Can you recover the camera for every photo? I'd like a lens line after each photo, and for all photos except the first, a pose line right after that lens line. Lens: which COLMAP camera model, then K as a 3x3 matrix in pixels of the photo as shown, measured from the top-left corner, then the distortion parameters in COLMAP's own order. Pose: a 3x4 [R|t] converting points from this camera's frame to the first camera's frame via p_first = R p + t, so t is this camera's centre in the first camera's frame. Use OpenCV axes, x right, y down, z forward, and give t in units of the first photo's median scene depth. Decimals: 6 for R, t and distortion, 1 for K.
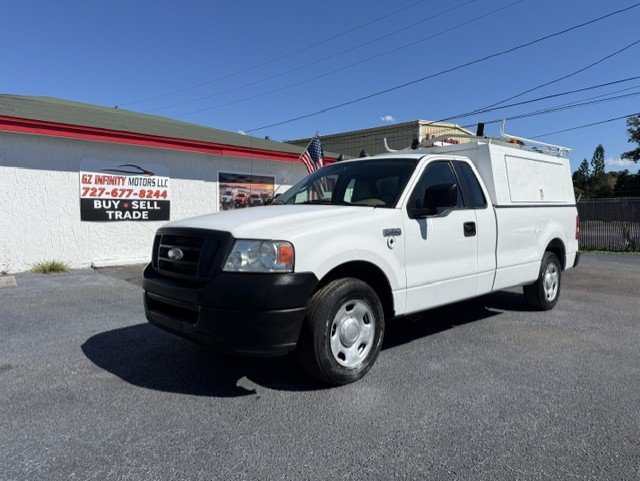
lens RADIAL K [[449.5, 0, 323.4], [0, 449.5, 242.9], [0, 0, 1]] dist [0.020871, -0.033457]
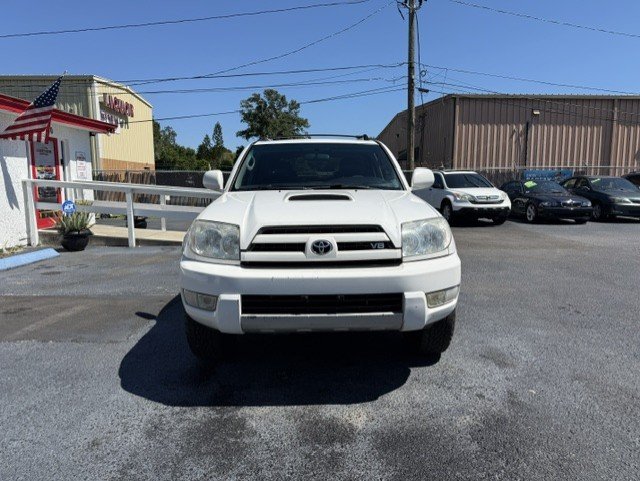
lens RADIAL K [[449.5, 0, 324.0], [0, 449.5, 240.6], [0, 0, 1]] dist [0.020871, -0.033457]
pose [[0.692403, -0.097543, 0.714887, -0.316518], [0.054845, 0.995068, 0.082652, -0.022522], [-0.719424, -0.018021, 0.694337, 0.234672]]
